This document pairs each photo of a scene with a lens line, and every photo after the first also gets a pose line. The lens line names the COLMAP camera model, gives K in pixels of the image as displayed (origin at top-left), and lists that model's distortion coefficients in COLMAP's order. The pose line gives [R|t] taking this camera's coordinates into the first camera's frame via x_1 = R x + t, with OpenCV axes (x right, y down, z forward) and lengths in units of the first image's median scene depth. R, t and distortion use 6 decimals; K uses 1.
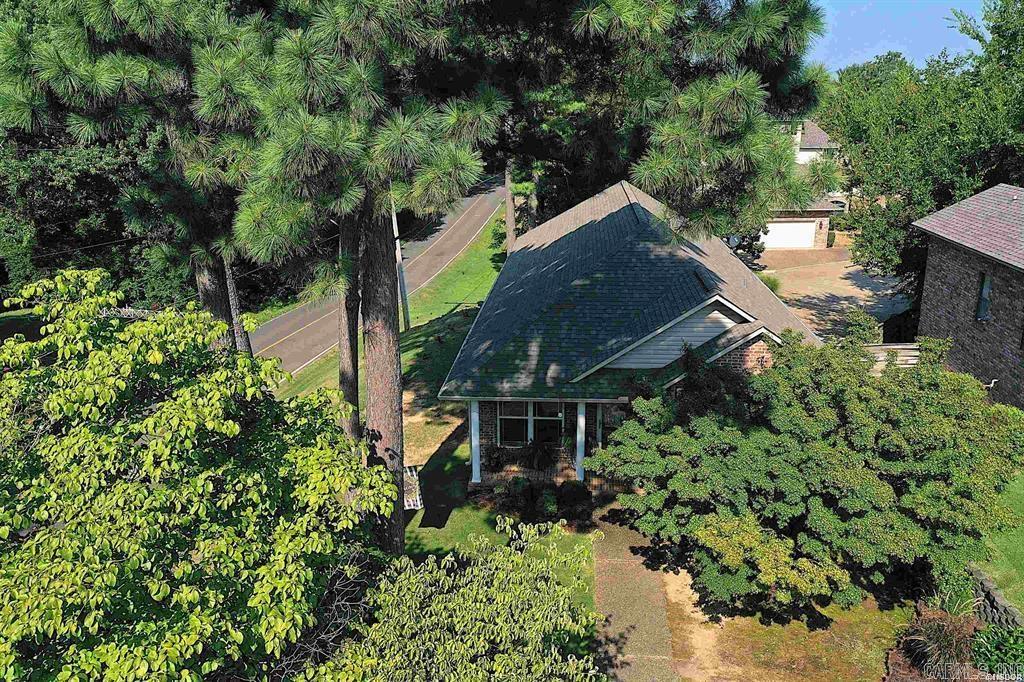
lens RADIAL K [[800.7, 0, 507.2], [0, 800.7, 333.5], [0, 0, 1]] dist [-0.008463, -0.006958]
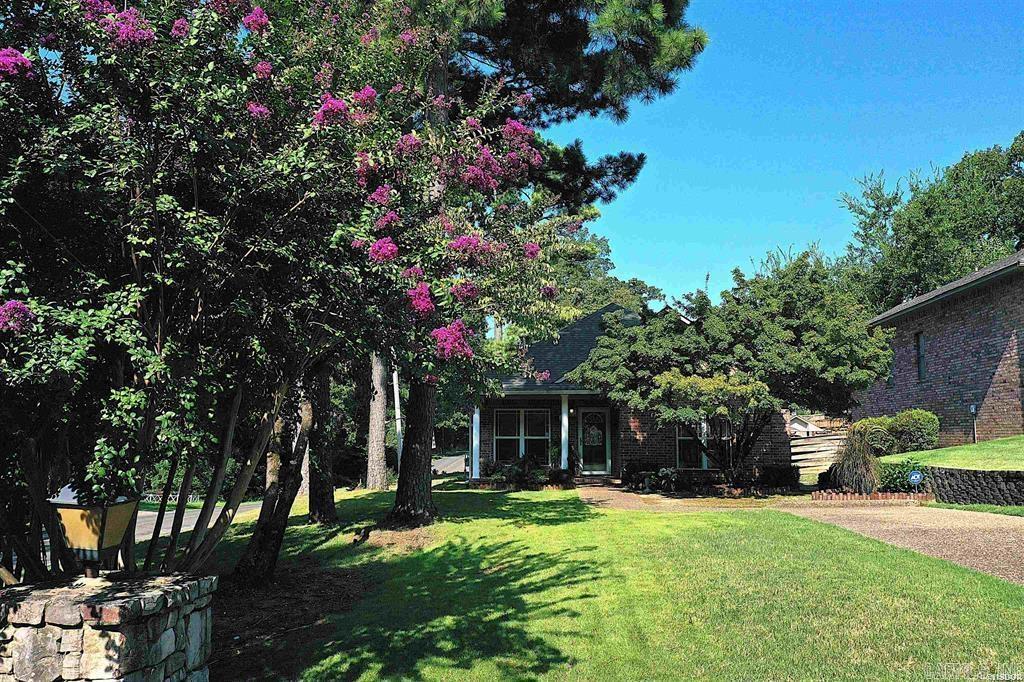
lens RADIAL K [[800.7, 0, 509.3], [0, 800.7, 337.7], [0, 0, 1]] dist [-0.008463, -0.006958]
pose [[0.999578, 0.016756, 0.023719, -0.022488], [-0.006186, 0.920865, -0.389832, 0.483301], [-0.028374, 0.389521, 0.920580, -0.158702]]
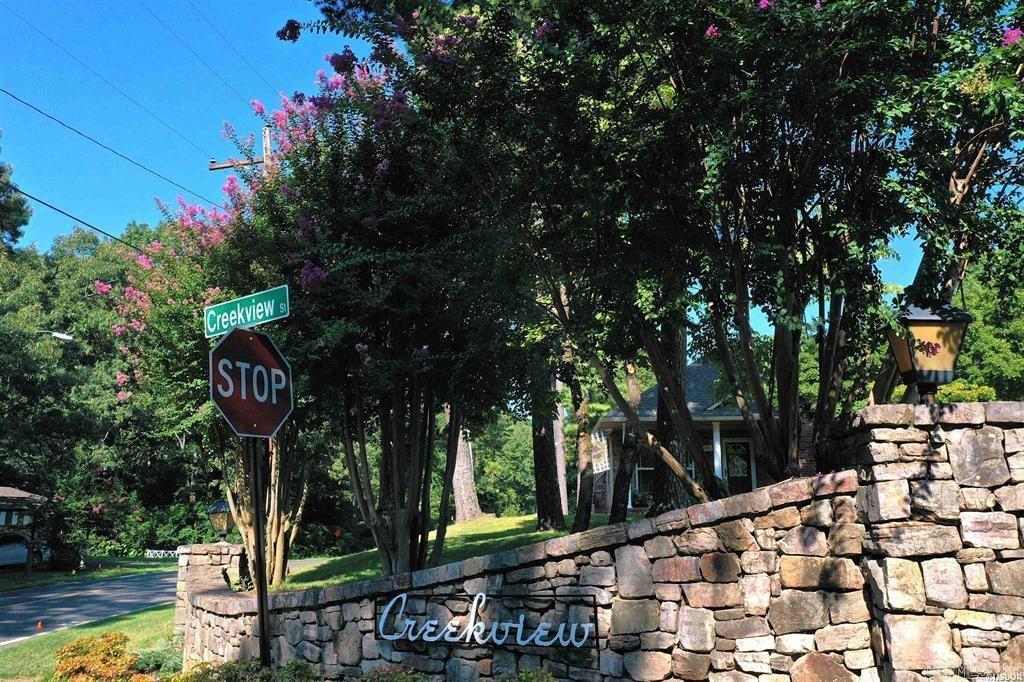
lens RADIAL K [[800.7, 0, 506.5], [0, 800.7, 340.1], [0, 0, 1]] dist [-0.008463, -0.006958]
pose [[0.999288, 0.020143, 0.031898, -0.270794], [-0.002730, 0.881920, -0.471390, 0.548656], [-0.037626, 0.470968, 0.881348, -0.110840]]
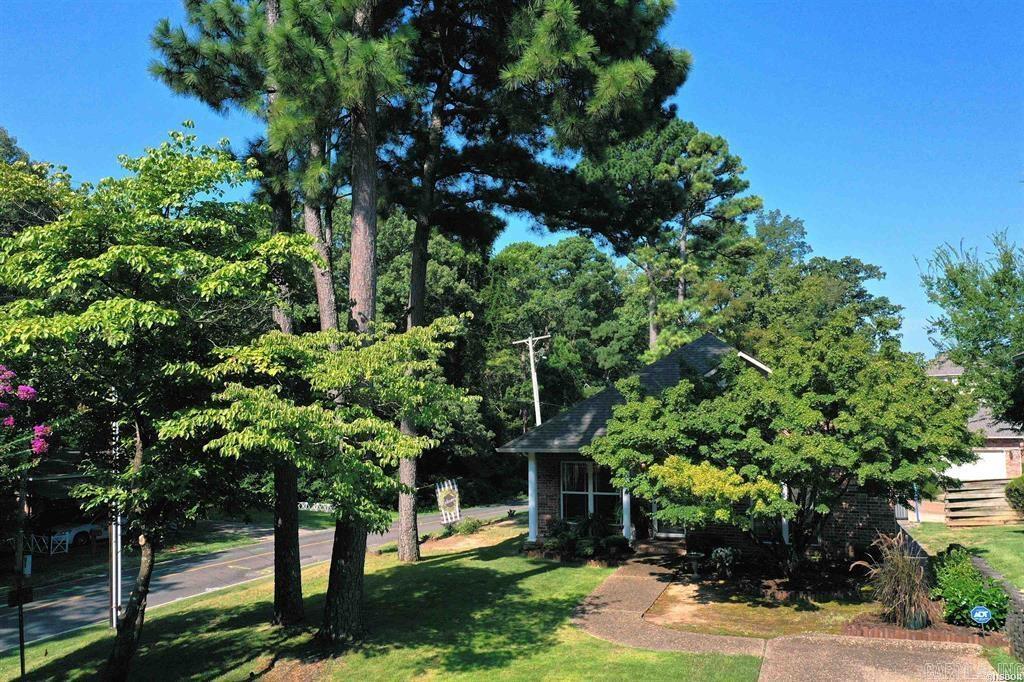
lens RADIAL K [[800.7, 0, 510.3], [0, 800.7, 336.9], [0, 0, 1]] dist [-0.008463, -0.006958]
pose [[0.965397, -0.019417, -0.260062, 0.234947], [-0.076805, 0.931825, -0.354687, 0.336354], [0.249219, 0.362388, 0.898090, -0.075969]]
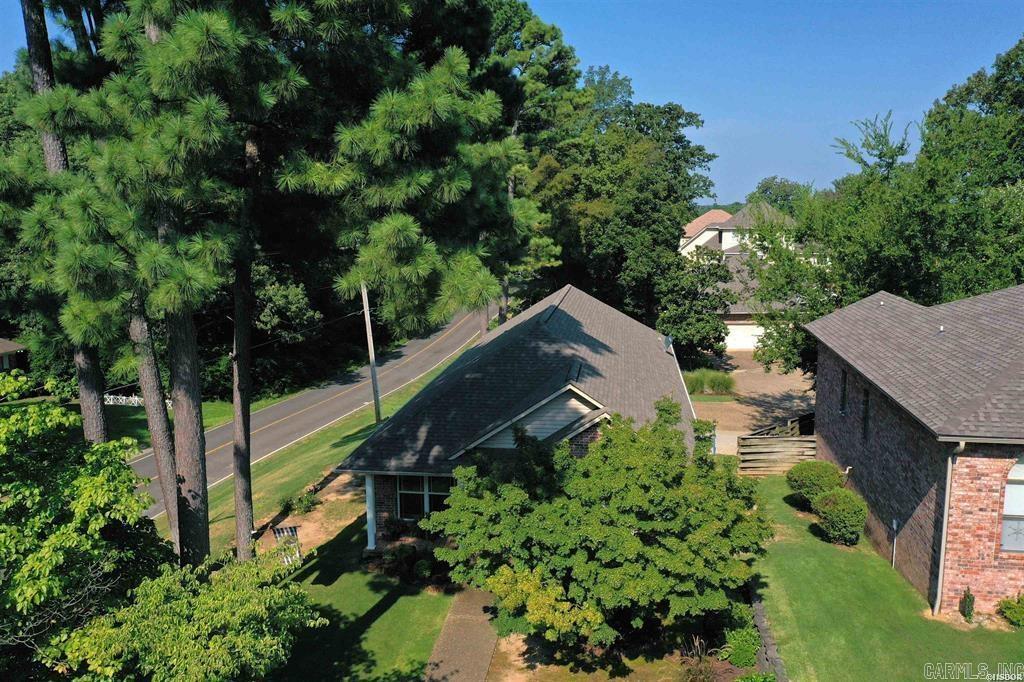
lens RADIAL K [[800.7, 0, 510.3], [0, 800.7, 331.6], [0, 0, 1]] dist [-0.008463, -0.006958]
pose [[0.998812, 0.011112, -0.047439, 0.222519], [-0.017073, 0.991732, -0.127182, 0.023487], [0.045634, 0.127841, 0.990744, -0.152217]]
